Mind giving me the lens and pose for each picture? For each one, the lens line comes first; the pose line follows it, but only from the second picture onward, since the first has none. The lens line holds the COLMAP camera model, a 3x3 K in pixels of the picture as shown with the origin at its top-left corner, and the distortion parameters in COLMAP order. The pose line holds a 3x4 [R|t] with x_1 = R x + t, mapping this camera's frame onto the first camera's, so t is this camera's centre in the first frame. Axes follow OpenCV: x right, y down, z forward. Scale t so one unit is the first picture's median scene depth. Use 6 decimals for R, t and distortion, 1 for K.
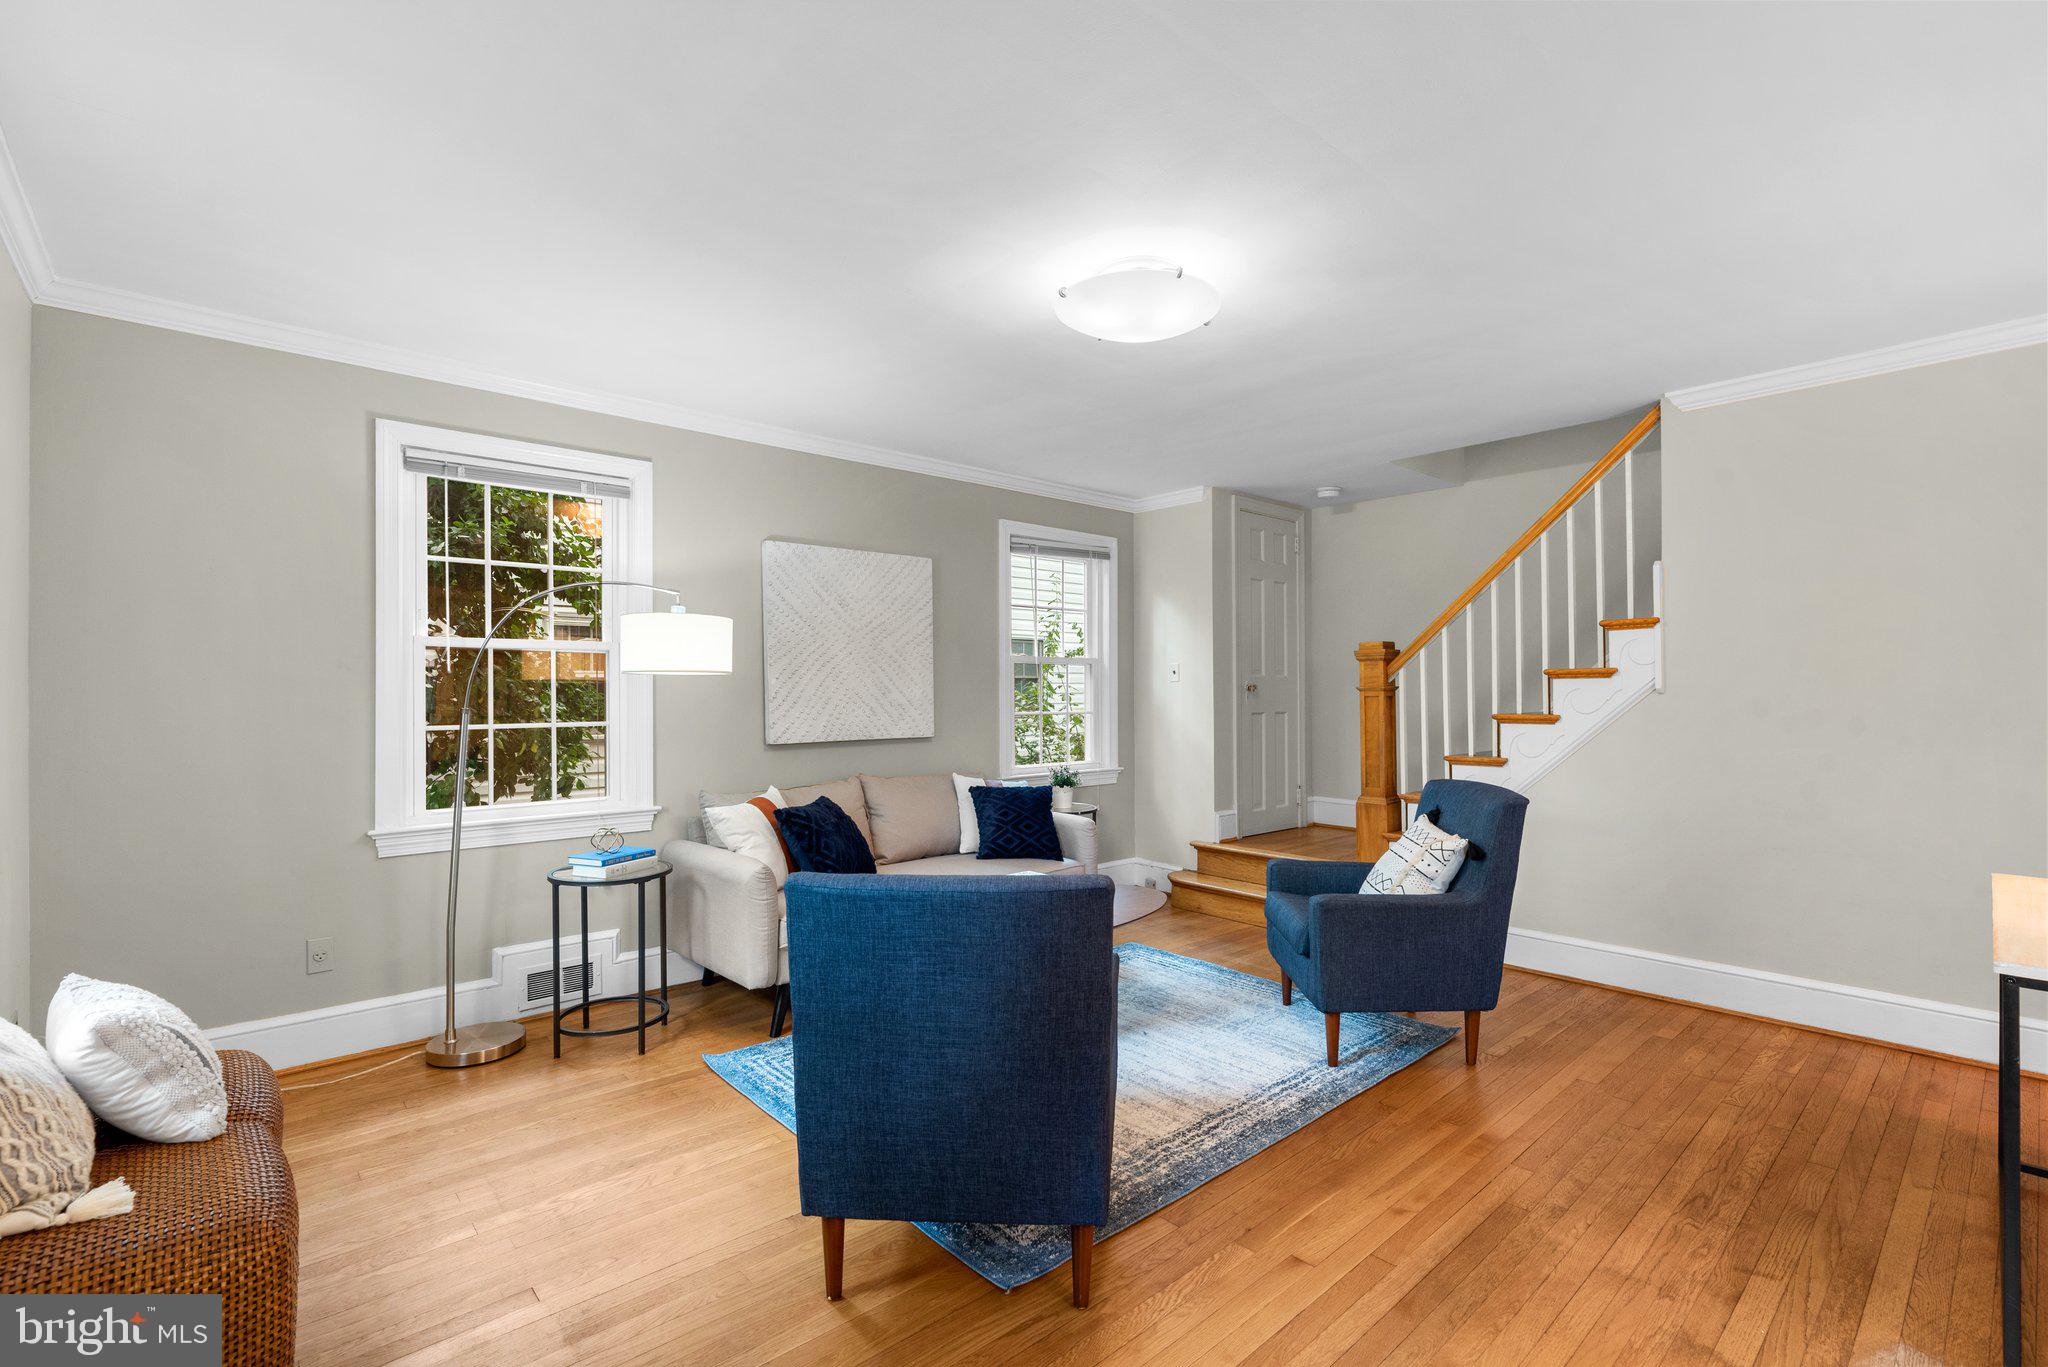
lens RADIAL K [[921.8, 0, 1032.8], [0, 921.8, 684.0], [0, 0, 1]] dist [0.000528, -0.000150]
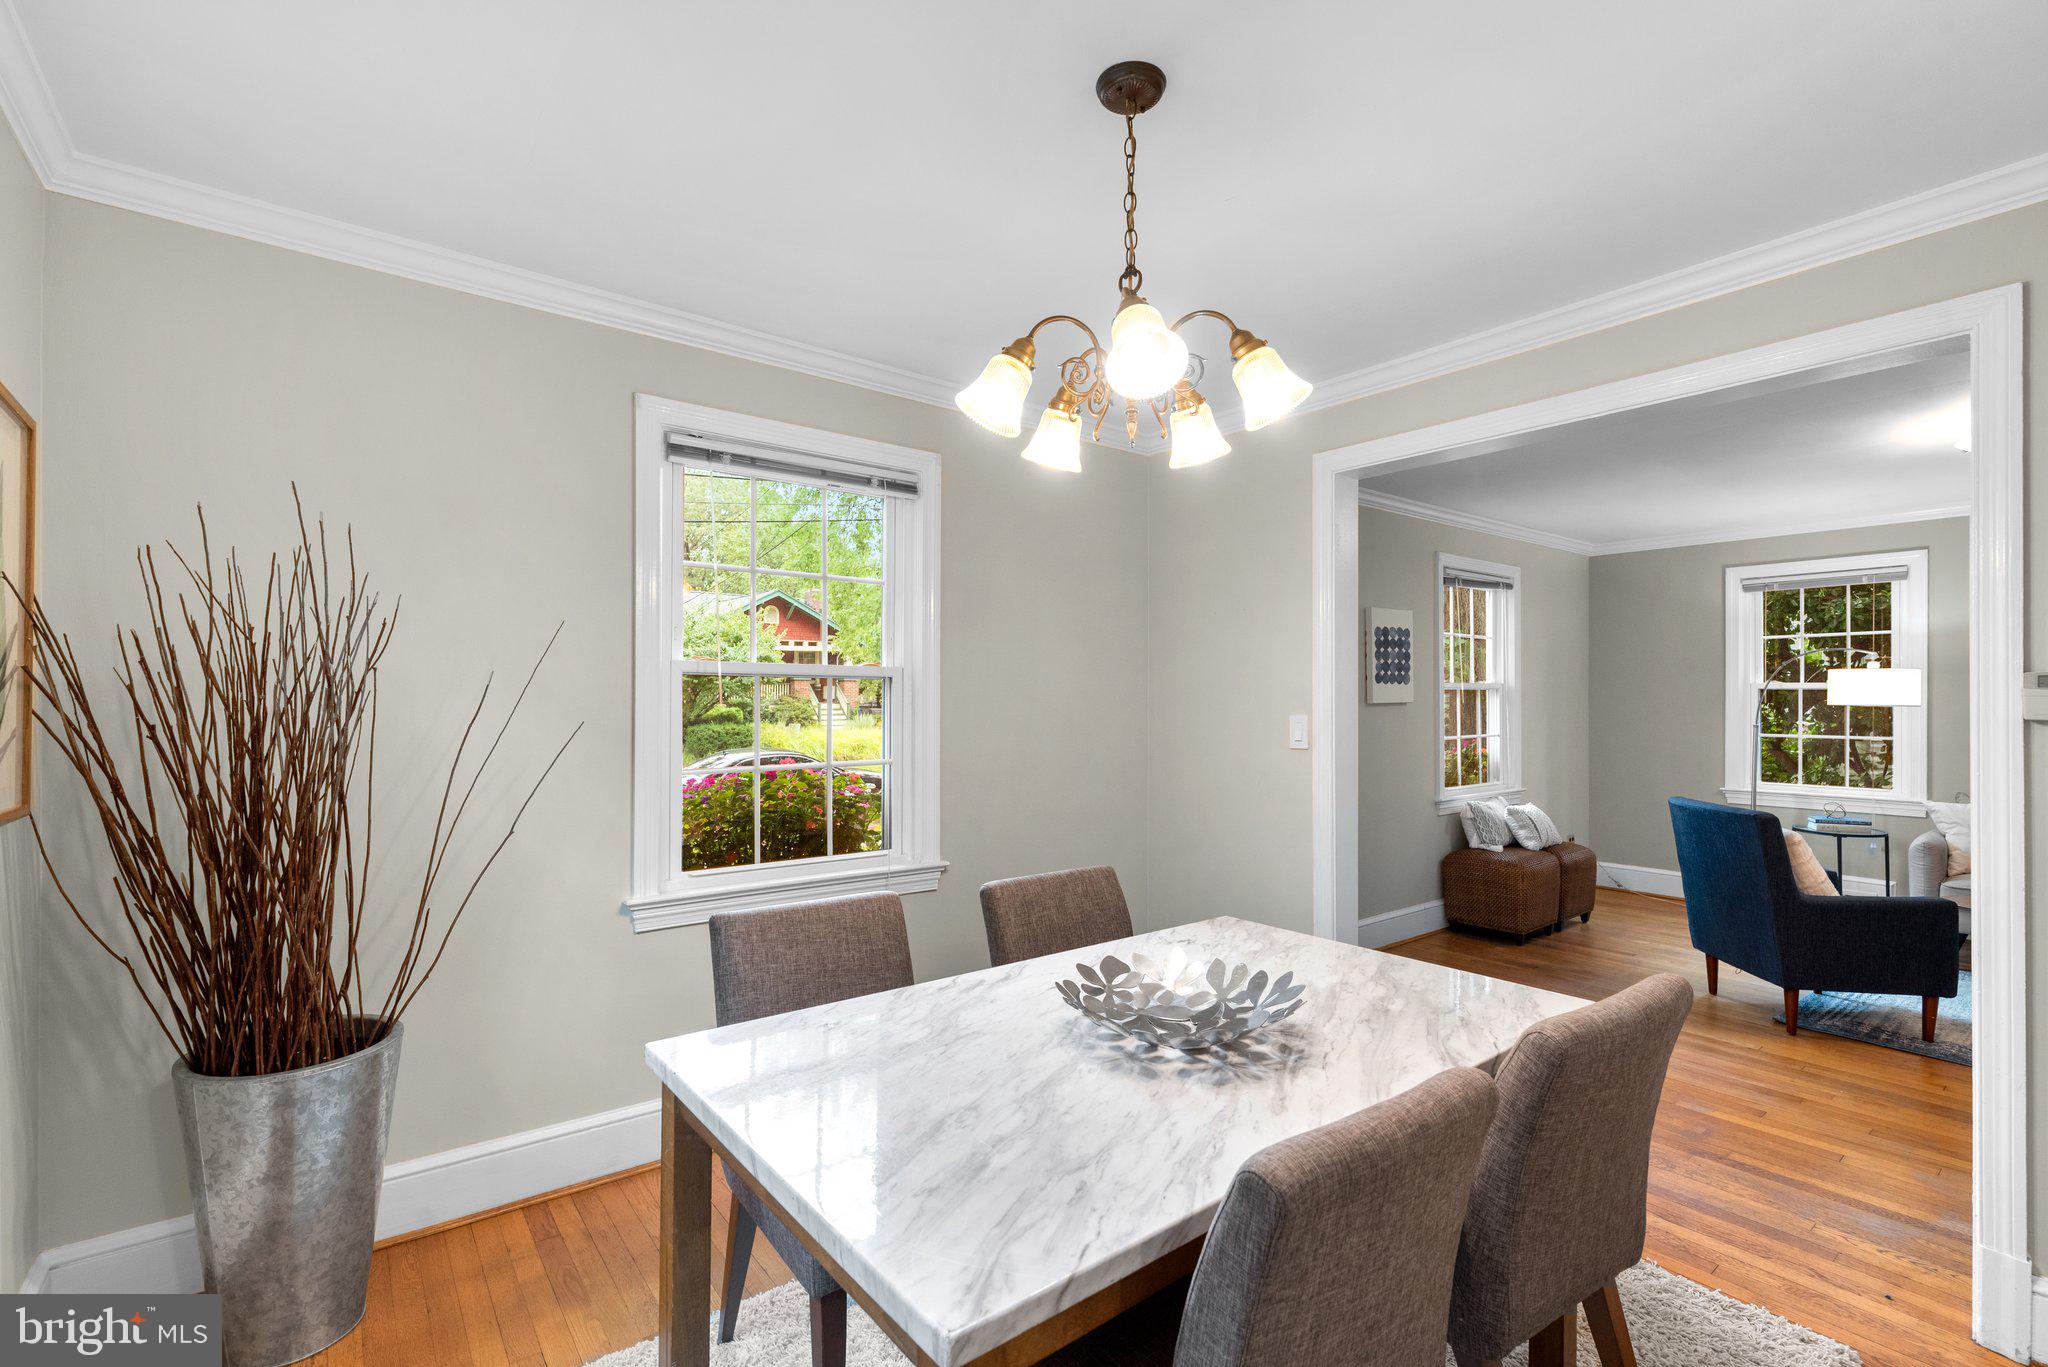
lens RADIAL K [[921.8, 0, 1024.5], [0, 921.8, 690.4], [0, 0, 1]] dist [0.000528, -0.000150]
pose [[-0.078201, -0.008615, -0.996900, 1.209068], [0.011548, 0.999888, -0.009547, -0.037564], [0.996871, -0.012259, -0.078092, -0.268410]]
